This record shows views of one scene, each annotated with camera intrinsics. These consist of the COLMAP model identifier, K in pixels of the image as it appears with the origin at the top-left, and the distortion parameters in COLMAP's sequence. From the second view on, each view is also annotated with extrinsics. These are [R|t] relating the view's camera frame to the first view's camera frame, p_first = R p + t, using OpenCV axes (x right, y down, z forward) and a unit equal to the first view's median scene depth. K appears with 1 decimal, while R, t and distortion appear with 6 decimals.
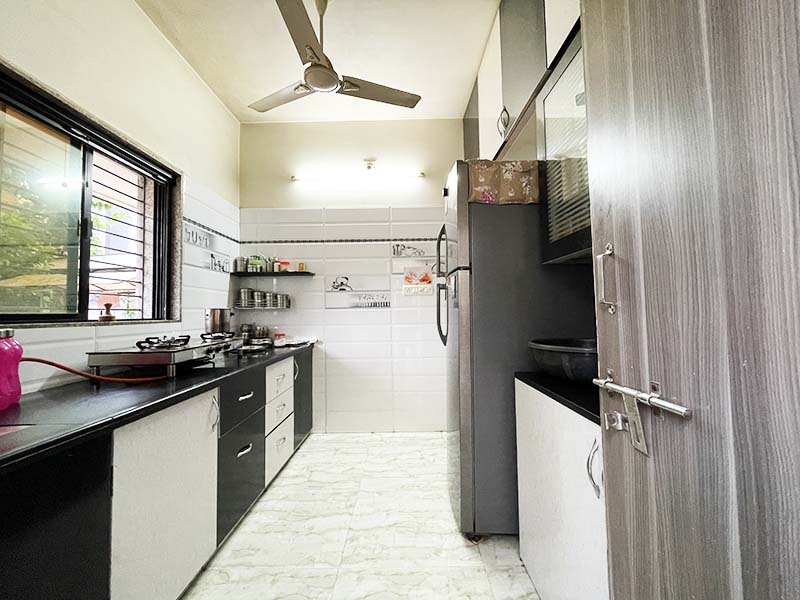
lens RADIAL K [[321.4, 0, 397.5], [0, 321.4, 298.7], [0, 0, 1]] dist [-0.003915, -0.000366]
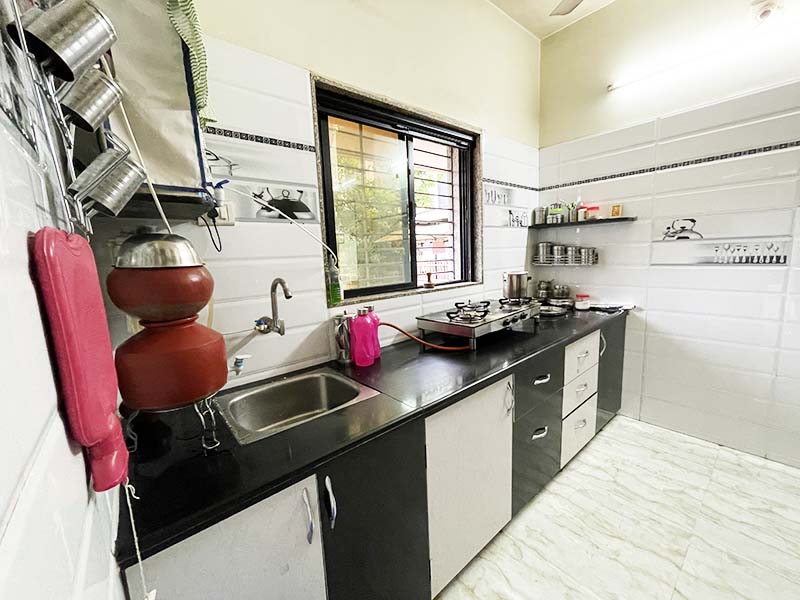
lens RADIAL K [[320.9, 0, 401.6], [0, 320.9, 299.0], [0, 0, 1]] dist [-0.001245, 0.000049]
pose [[0.655261, 0.095318, -0.749365, -0.053374], [0.063451, 0.981556, 0.180335, -0.084700], [0.752733, -0.165714, 0.637128, 0.115978]]
